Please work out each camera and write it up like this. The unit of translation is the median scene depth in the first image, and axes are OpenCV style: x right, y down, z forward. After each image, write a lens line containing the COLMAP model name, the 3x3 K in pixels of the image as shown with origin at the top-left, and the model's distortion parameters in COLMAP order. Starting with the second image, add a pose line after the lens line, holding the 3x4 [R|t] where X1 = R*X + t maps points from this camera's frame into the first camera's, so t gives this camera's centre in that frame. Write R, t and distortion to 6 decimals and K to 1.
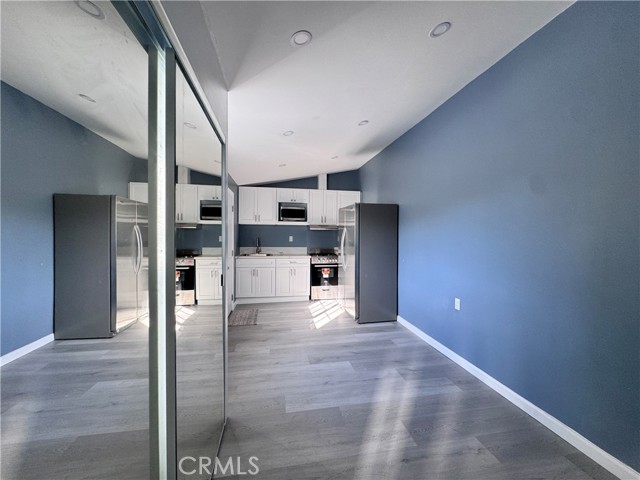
lens RADIAL K [[258.6, 0, 320.8], [0, 258.6, 240.4], [0, 0, 1]] dist [-0.000726, -0.000012]
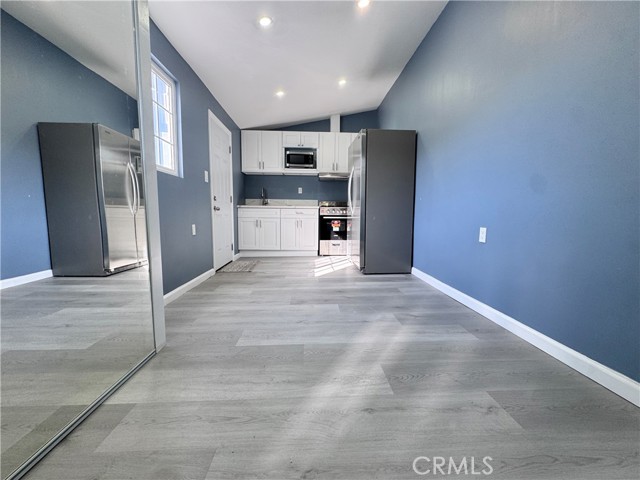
lens RADIAL K [[258.6, 0, 319.0], [0, 258.6, 238.5], [0, 0, 1]] dist [-0.000726, -0.000012]
pose [[0.990608, 0.014858, -0.135926, 0.161156], [-0.005032, 0.997367, 0.072351, 0.203137], [0.136643, -0.070987, 0.988074, 0.197771]]
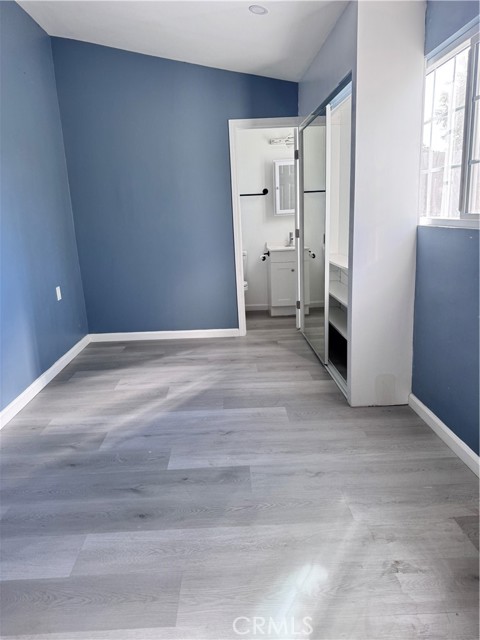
lens RADIAL K [[443.9, 0, 239.0], [0, 443.9, 318.9], [0, 0, 1]] dist [0.008460, 0.000709]
pose [[-0.989082, 0.001614, 0.147358, -0.147409], [0.039502, 0.966251, 0.254557, -0.007130], [-0.141974, 0.257599, -0.955765, 1.727981]]
